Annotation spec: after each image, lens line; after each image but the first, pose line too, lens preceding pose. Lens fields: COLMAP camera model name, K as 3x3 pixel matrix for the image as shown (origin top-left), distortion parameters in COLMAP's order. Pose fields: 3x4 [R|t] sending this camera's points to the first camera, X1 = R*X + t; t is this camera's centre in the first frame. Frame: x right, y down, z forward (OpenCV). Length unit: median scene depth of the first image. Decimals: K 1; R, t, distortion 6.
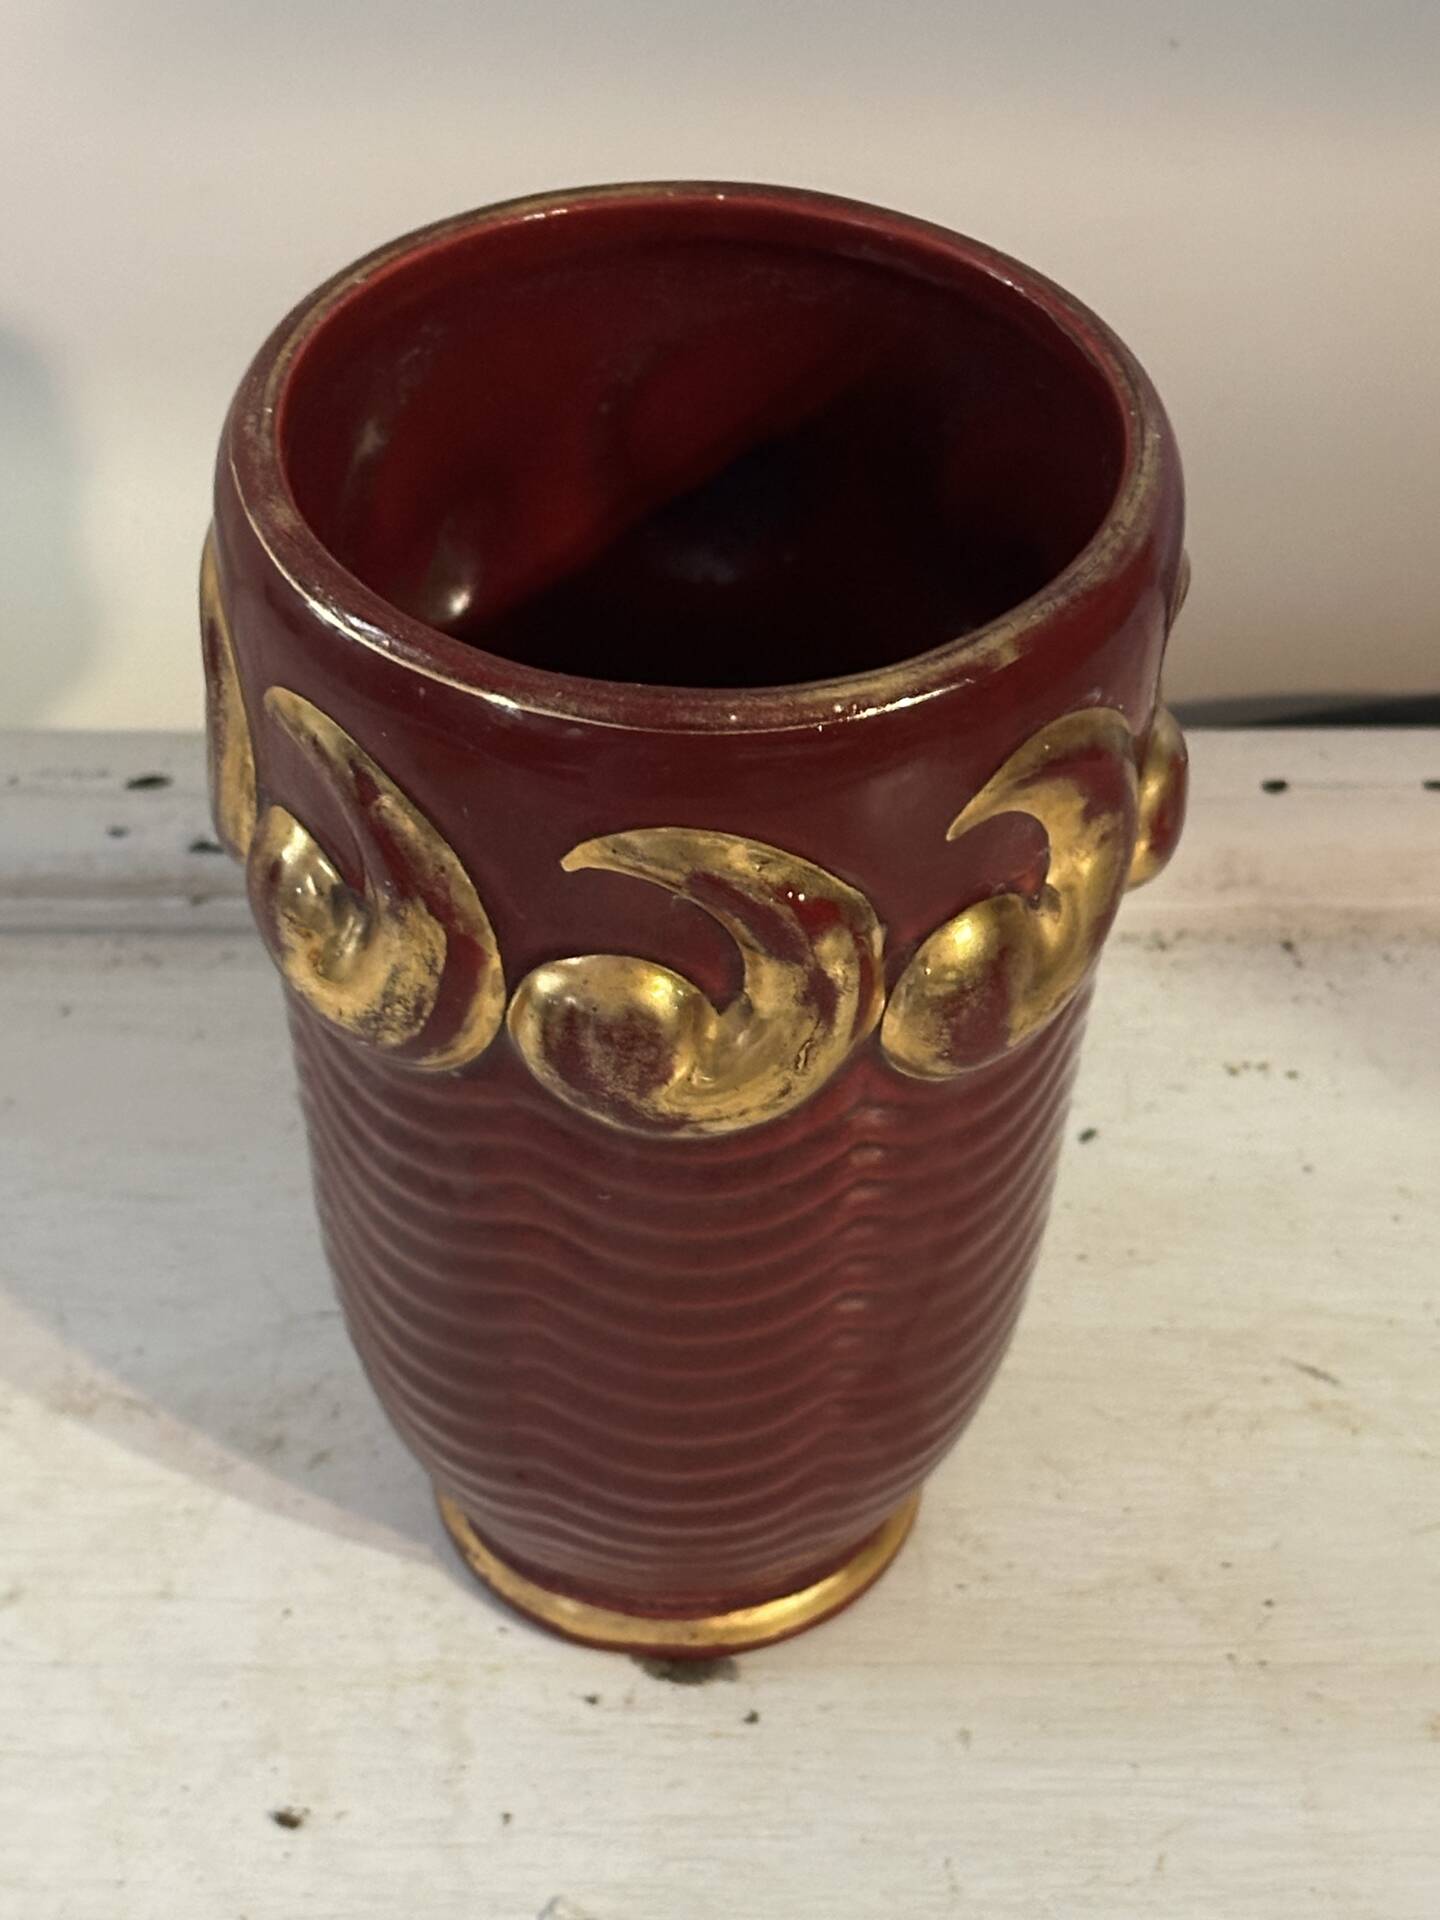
lens RADIAL K [[4421.4, 0, 727.2], [0, 4421.4, 993.2], [0, 0, 1]] dist [0.085453, 0.405392]
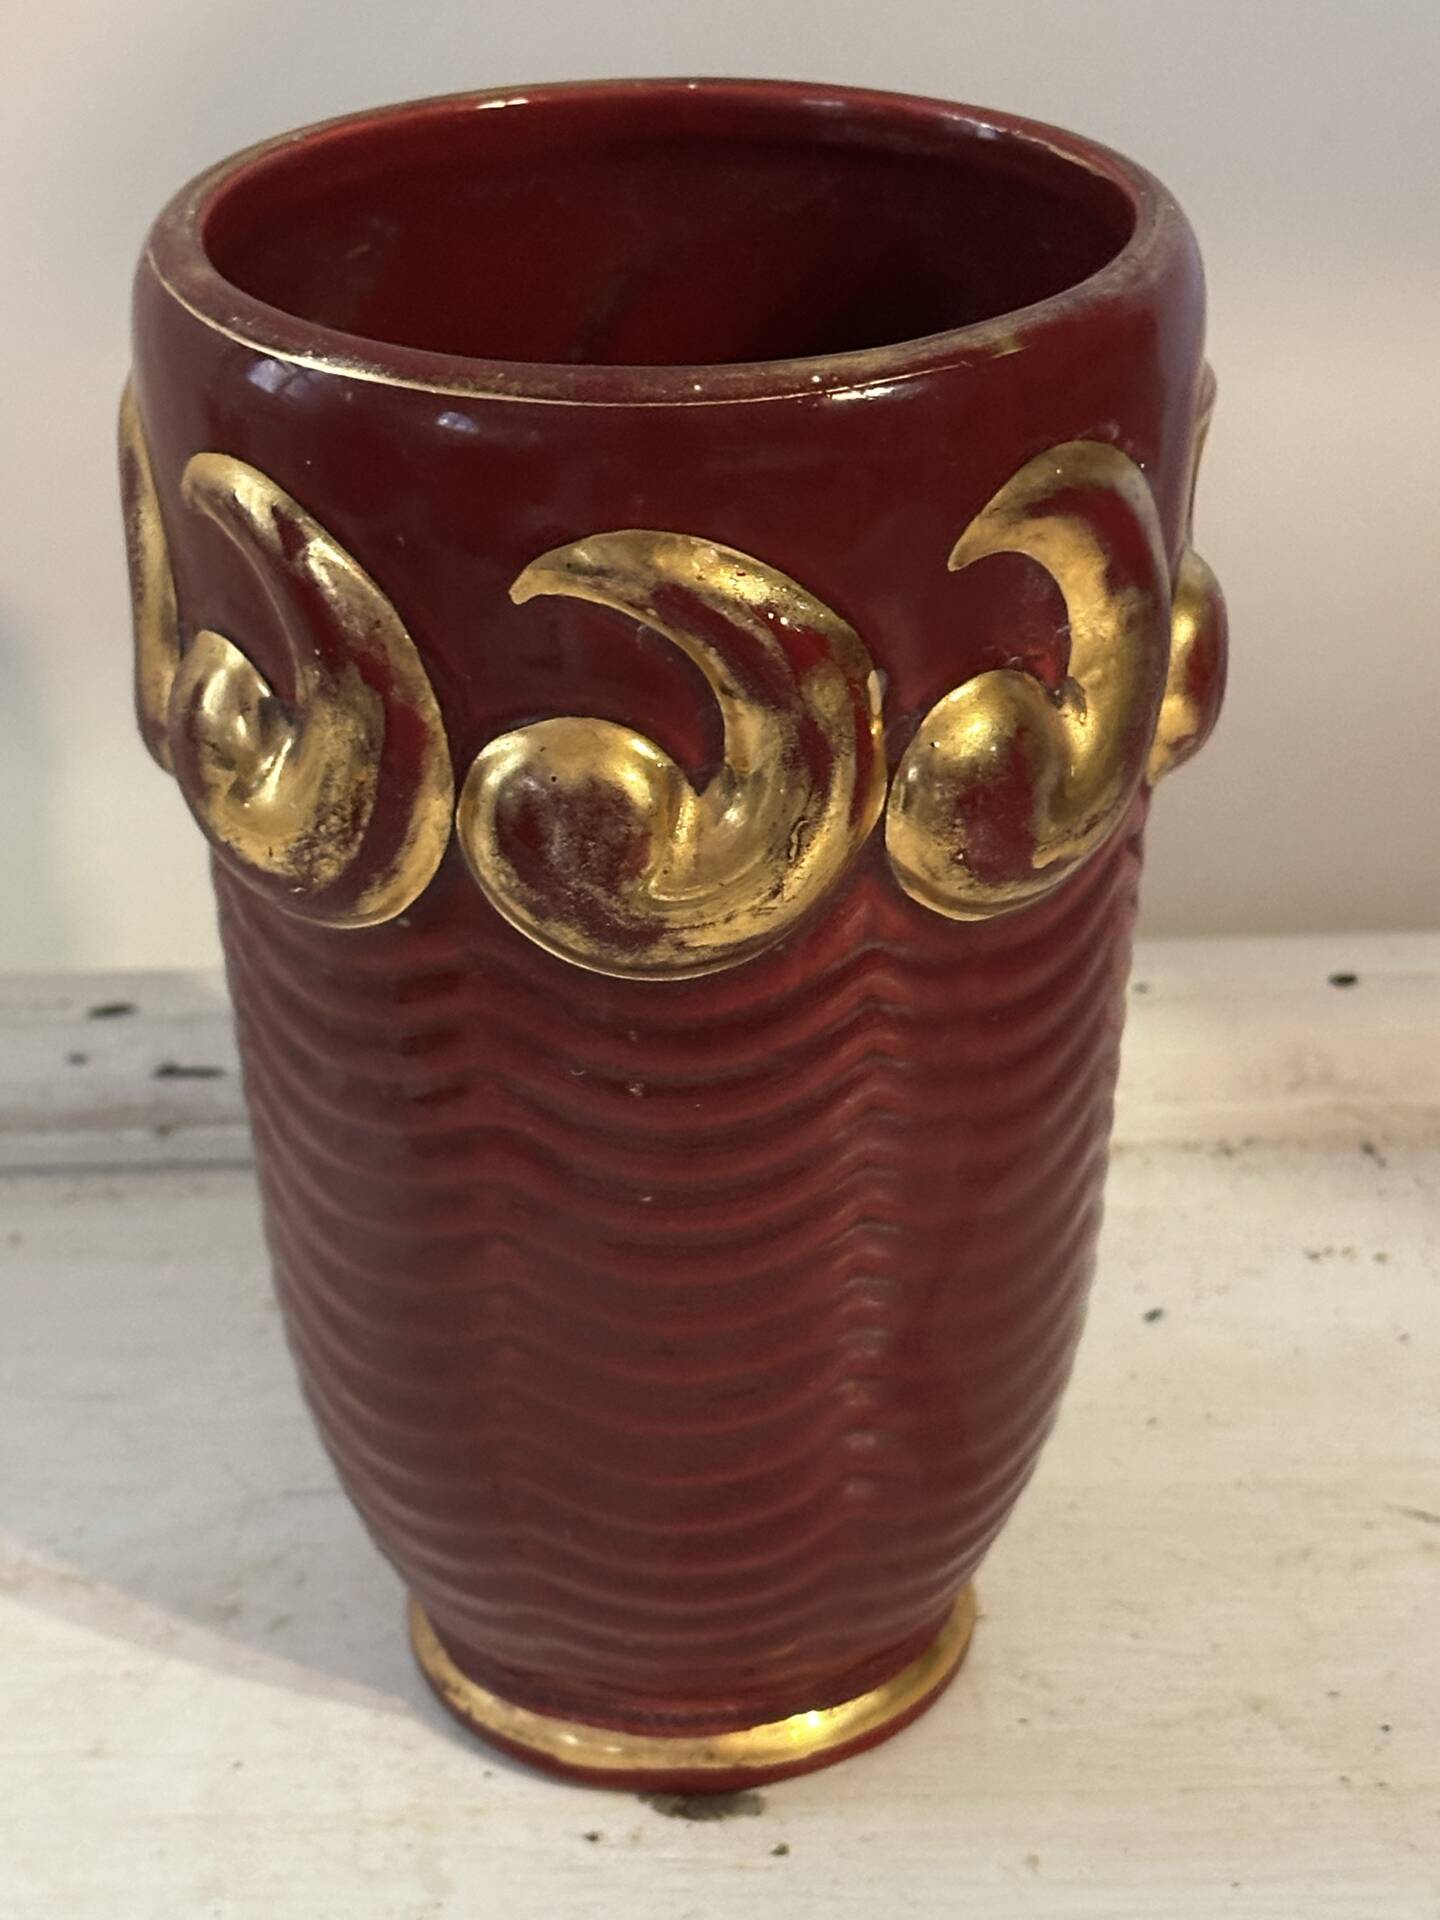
lens RADIAL K [[4421.4, 0, 727.2], [0, 4421.4, 993.2], [0, 0, 1]] dist [0.085453, 0.405392]
pose [[0.999401, -0.030000, -0.017278, 0.015254], [0.024682, 0.967397, -0.252060, 0.223796], [0.024277, 0.251483, 0.967557, 0.140610]]
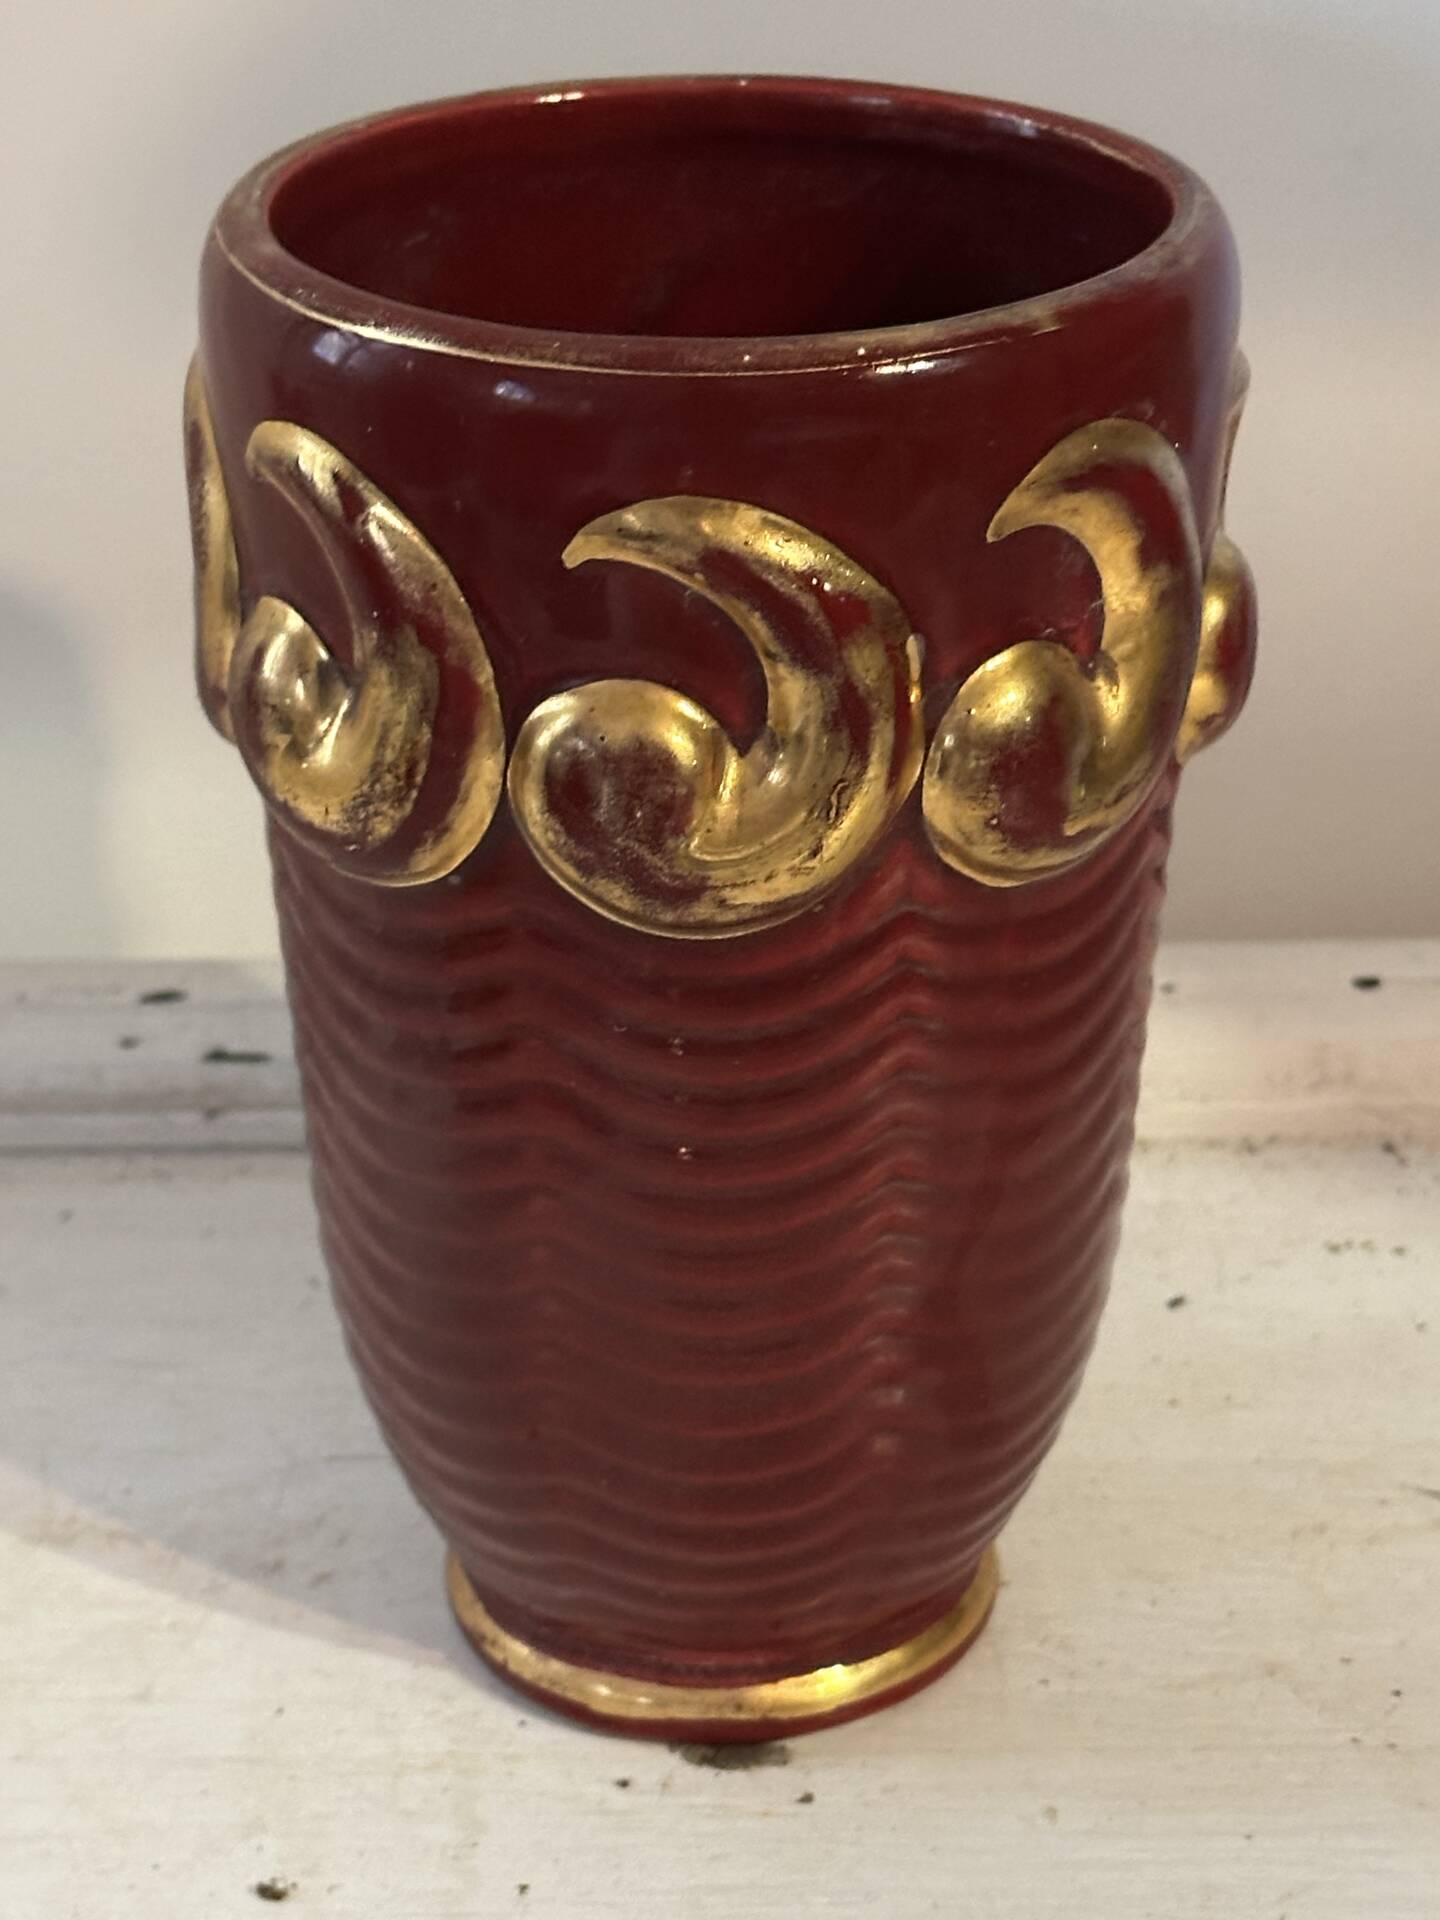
lens RADIAL K [[4413.9, 0, 712.0], [0, 4413.9, 1051.6], [0, 0, 1]] dist [0.110788, 0.157403]
pose [[0.999492, -0.016532, -0.027231, 0.013521], [0.009021, 0.966694, -0.255774, 0.249973], [0.030552, 0.255399, 0.966353, 0.122311]]
